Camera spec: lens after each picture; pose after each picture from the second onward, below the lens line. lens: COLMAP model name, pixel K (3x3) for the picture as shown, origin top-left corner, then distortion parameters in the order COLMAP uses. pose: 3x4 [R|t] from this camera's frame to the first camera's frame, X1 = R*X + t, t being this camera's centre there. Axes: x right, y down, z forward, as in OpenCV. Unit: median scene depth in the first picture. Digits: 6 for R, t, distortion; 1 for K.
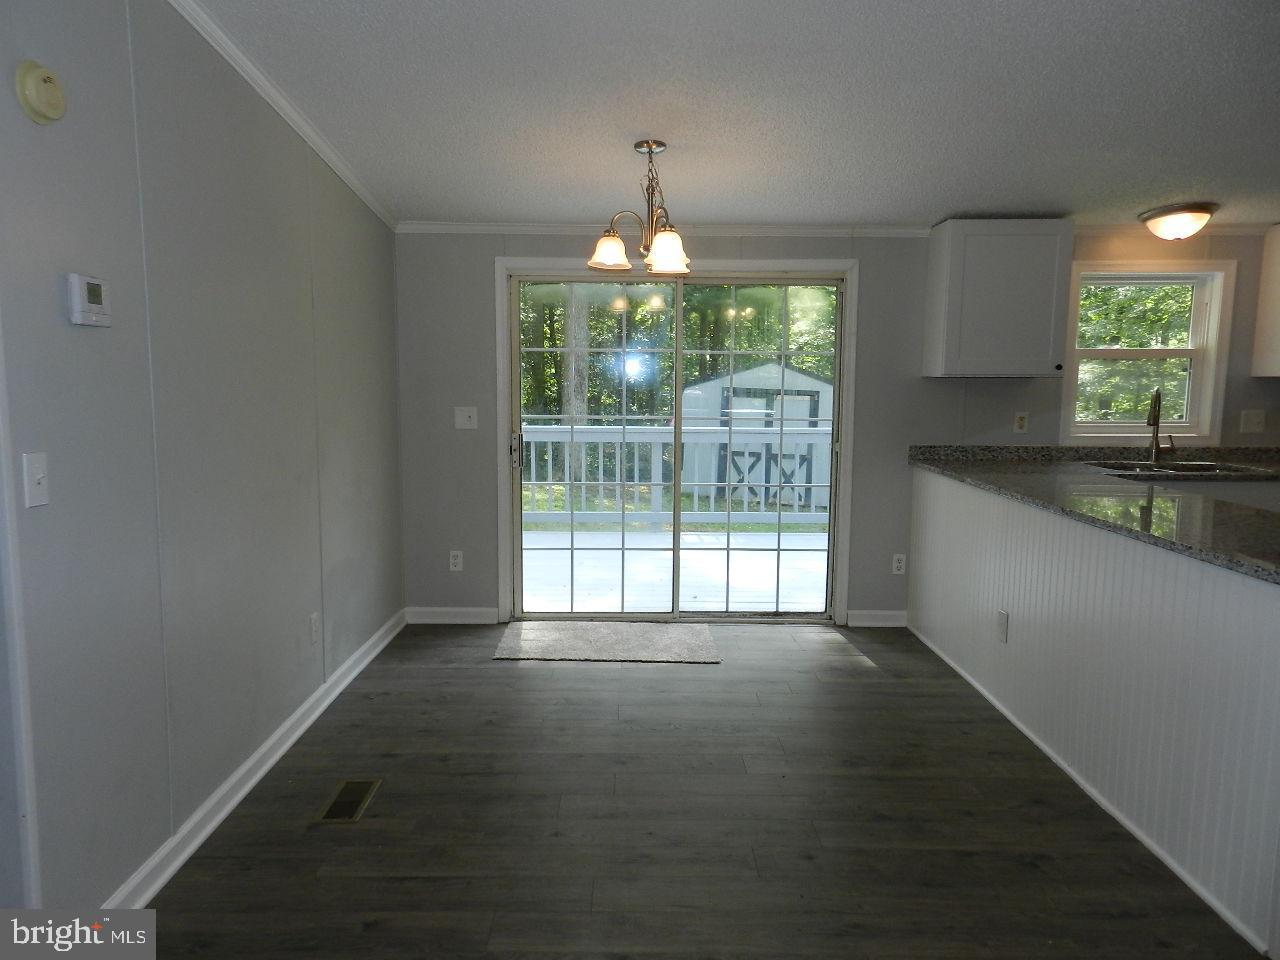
lens RADIAL K [[888.0, 0, 634.4], [0, 888.0, 477.8], [0, 0, 1]] dist [0.035831, -0.002429]
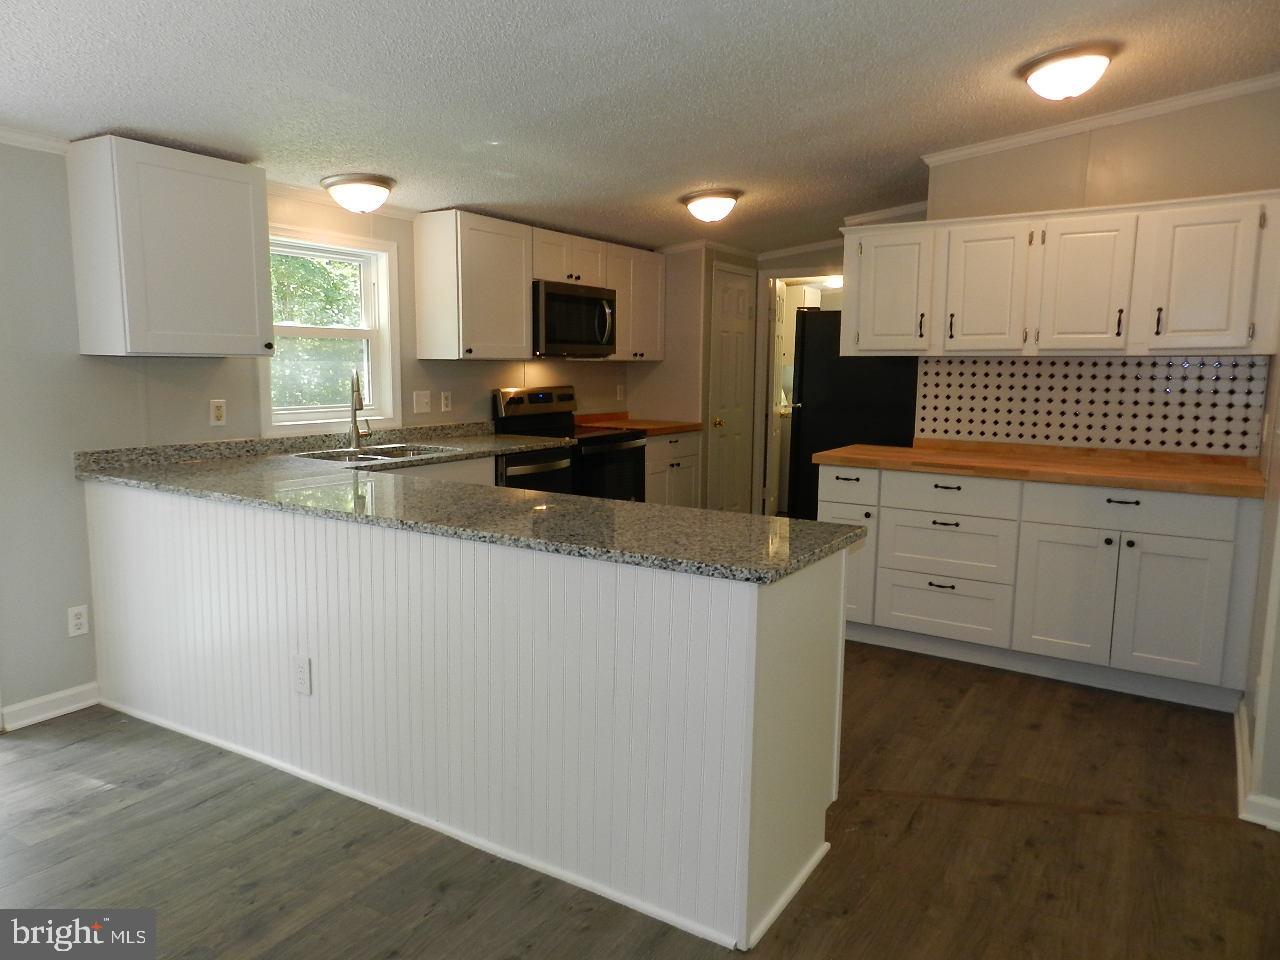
lens RADIAL K [[888.0, 0, 634.4], [0, 888.0, 477.8], [0, 0, 1]] dist [0.035831, -0.002429]
pose [[0.530231, -0.109802, 0.840713, -0.059487], [0.087744, 0.993361, 0.074400, -0.031150], [-0.843301, 0.034318, 0.536345, 0.250696]]
